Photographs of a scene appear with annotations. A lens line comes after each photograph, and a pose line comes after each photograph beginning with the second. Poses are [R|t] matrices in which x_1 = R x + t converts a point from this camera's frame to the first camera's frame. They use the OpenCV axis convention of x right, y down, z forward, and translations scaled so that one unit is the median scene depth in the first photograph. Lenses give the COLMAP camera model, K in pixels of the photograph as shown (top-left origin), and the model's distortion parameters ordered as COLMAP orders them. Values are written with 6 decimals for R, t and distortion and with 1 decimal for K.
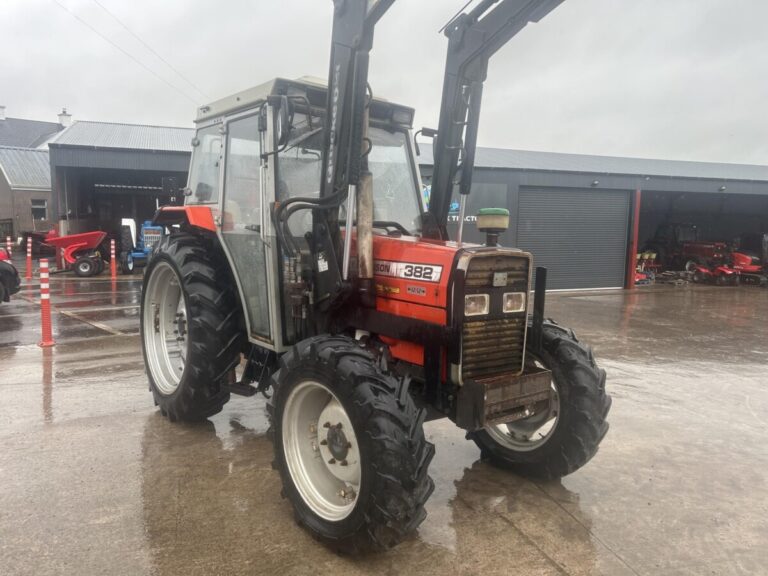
lens RADIAL K [[577.1, 0, 389.5], [0, 577.1, 287.9], [0, 0, 1]] dist [0.055904, -0.057868]
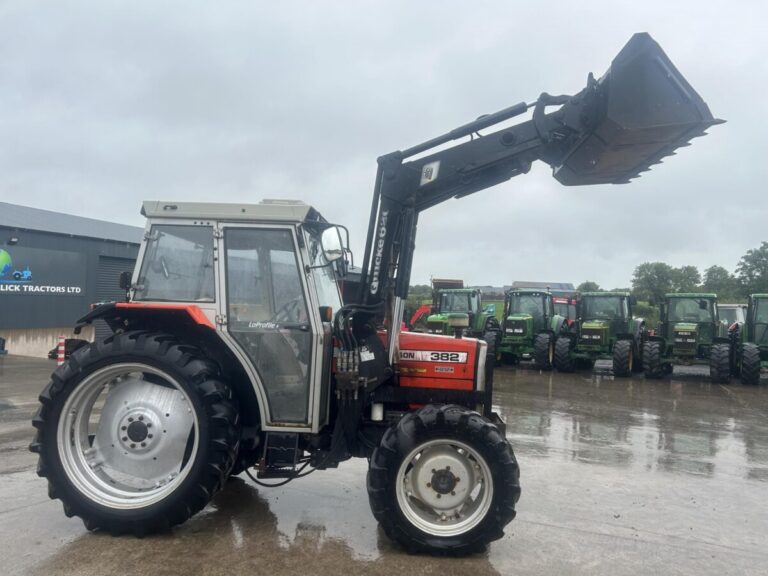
lens RADIAL K [[577.1, 0, 390.0], [0, 577.1, 288.2], [0, 0, 1]] dist [0.055904, -0.057868]
pose [[0.676488, 0.022499, 0.736110, -0.888271], [0.061064, 0.994378, -0.086511, -0.064497], [-0.733918, 0.103474, 0.671311, 0.063135]]
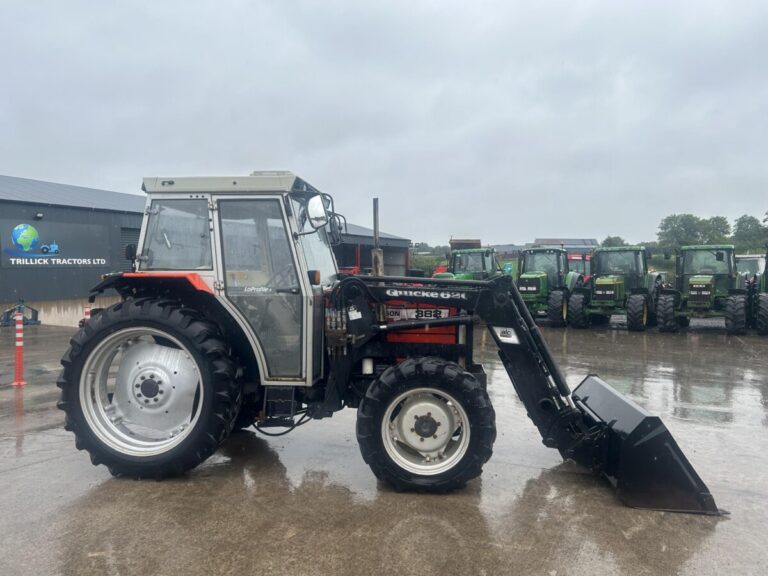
lens RADIAL K [[577.1, 0, 383.6], [0, 577.1, 290.5], [0, 0, 1]] dist [0.055904, -0.057868]
pose [[0.711354, -0.048822, 0.701137, -0.891214], [0.089381, 0.995769, -0.021346, -0.053766], [-0.697128, 0.077853, 0.712707, -0.043379]]
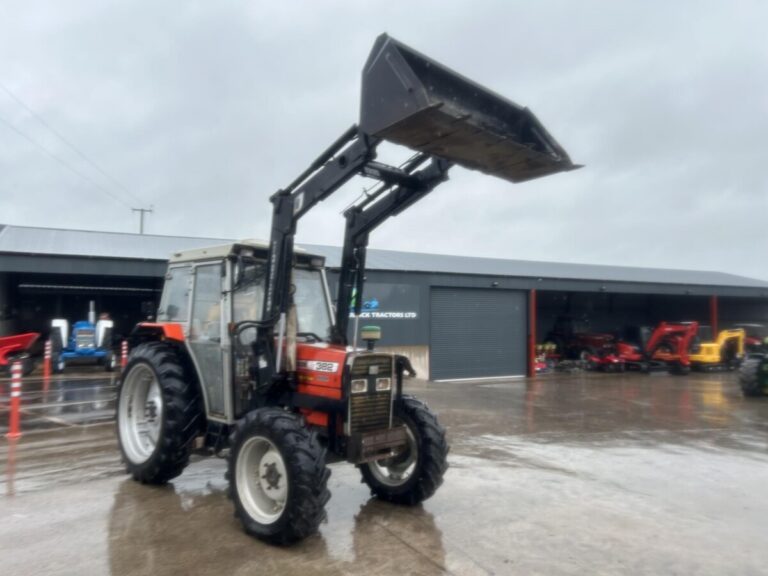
lens RADIAL K [[577.1, 0, 397.1], [0, 577.1, 287.2], [0, 0, 1]] dist [0.055904, -0.057868]
pose [[0.990397, -0.000879, 0.138248, 0.021660], [0.022922, 0.987183, -0.157938, 0.009882], [-0.136337, 0.159591, 0.977723, -0.507693]]
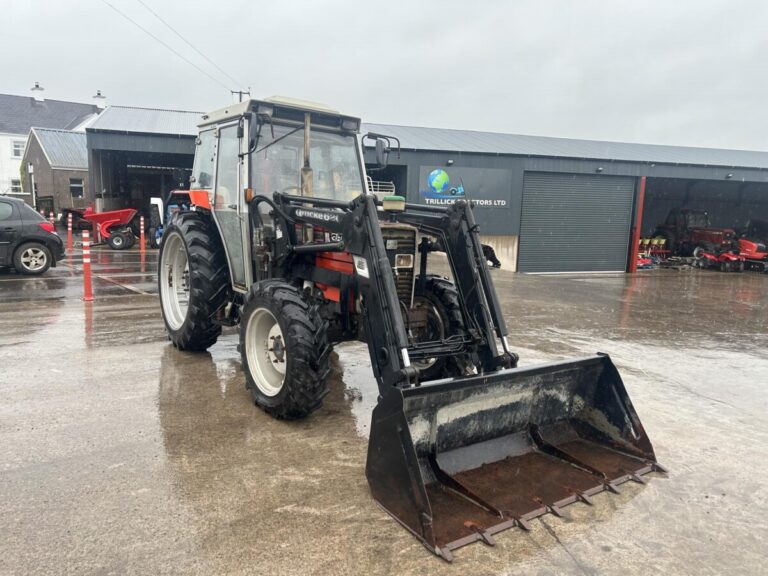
lens RADIAL K [[577.1, 0, 386.6], [0, 577.1, 296.1], [0, 0, 1]] dist [0.055904, -0.057868]
pose [[0.998529, 0.022182, -0.049483, 0.190644], [-0.019997, 0.998821, 0.044227, 0.038388], [0.050406, -0.043172, 0.997795, -0.357840]]
